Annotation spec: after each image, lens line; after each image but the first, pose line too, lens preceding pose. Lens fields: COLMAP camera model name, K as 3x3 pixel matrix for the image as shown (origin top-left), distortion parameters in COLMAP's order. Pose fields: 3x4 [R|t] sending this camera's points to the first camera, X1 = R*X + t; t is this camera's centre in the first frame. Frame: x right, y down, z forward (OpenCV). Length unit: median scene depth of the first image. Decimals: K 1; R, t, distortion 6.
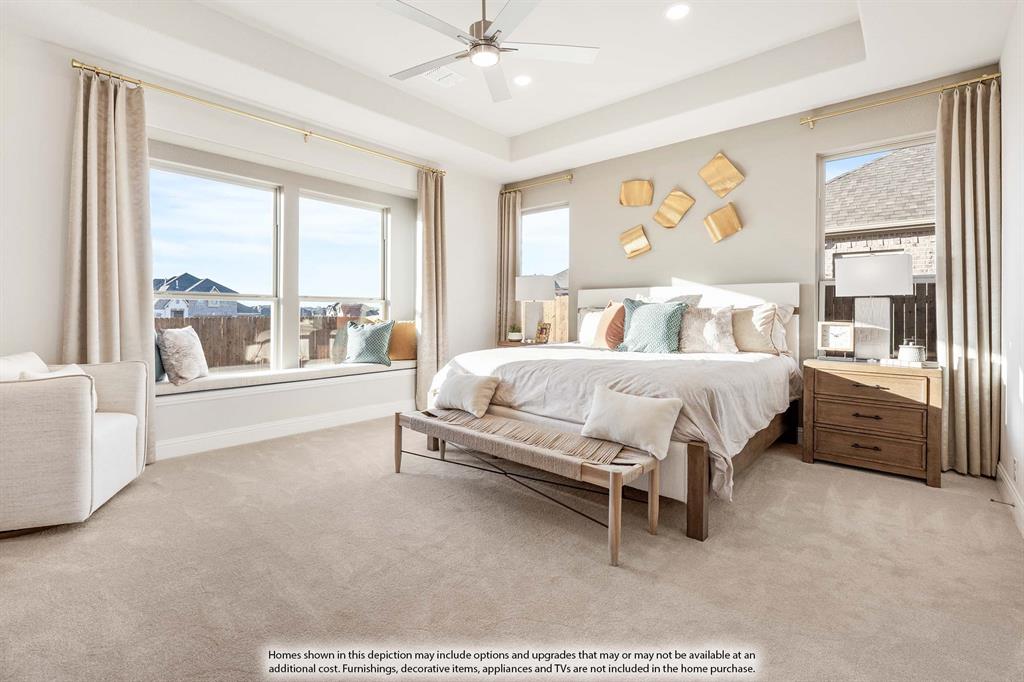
lens RADIAL K [[453.6, 0, 511.9], [0, 453.6, 309.1], [0, 0, 1]] dist [0.000142, 0.000110]
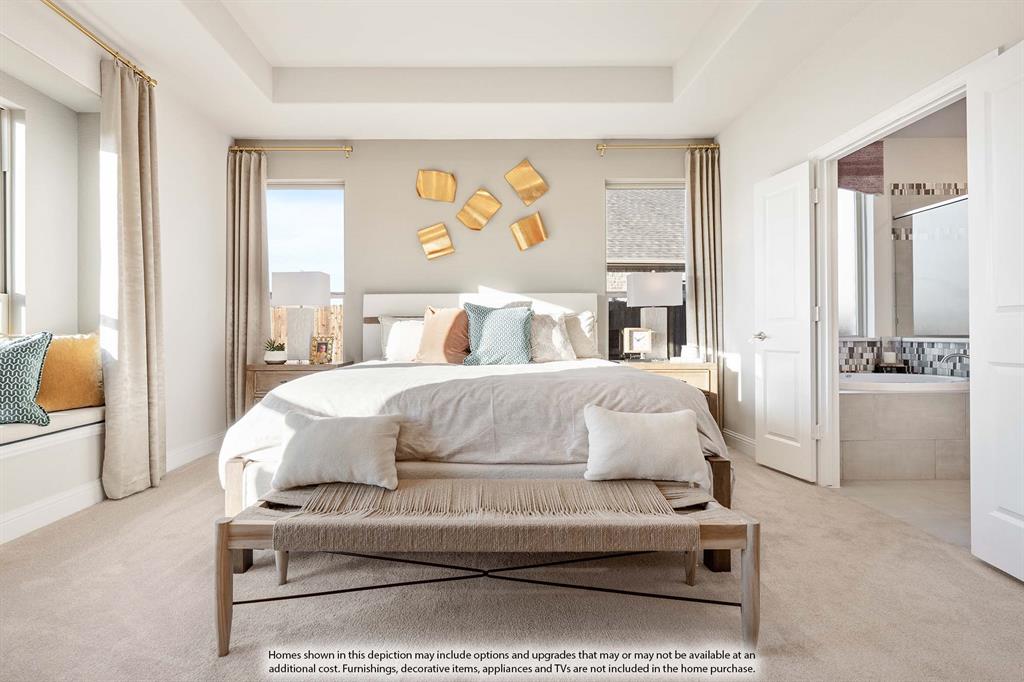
lens RADIAL K [[441.6, 0, 510.4], [0, 441.6, 330.2], [0, 0, 1]] dist [-0.000777, -0.000270]
pose [[0.749527, -0.005818, 0.661948, -0.230556], [0.005269, 0.999982, 0.002823, 0.026217], [-0.661952, 0.001372, 0.749545, 0.337917]]
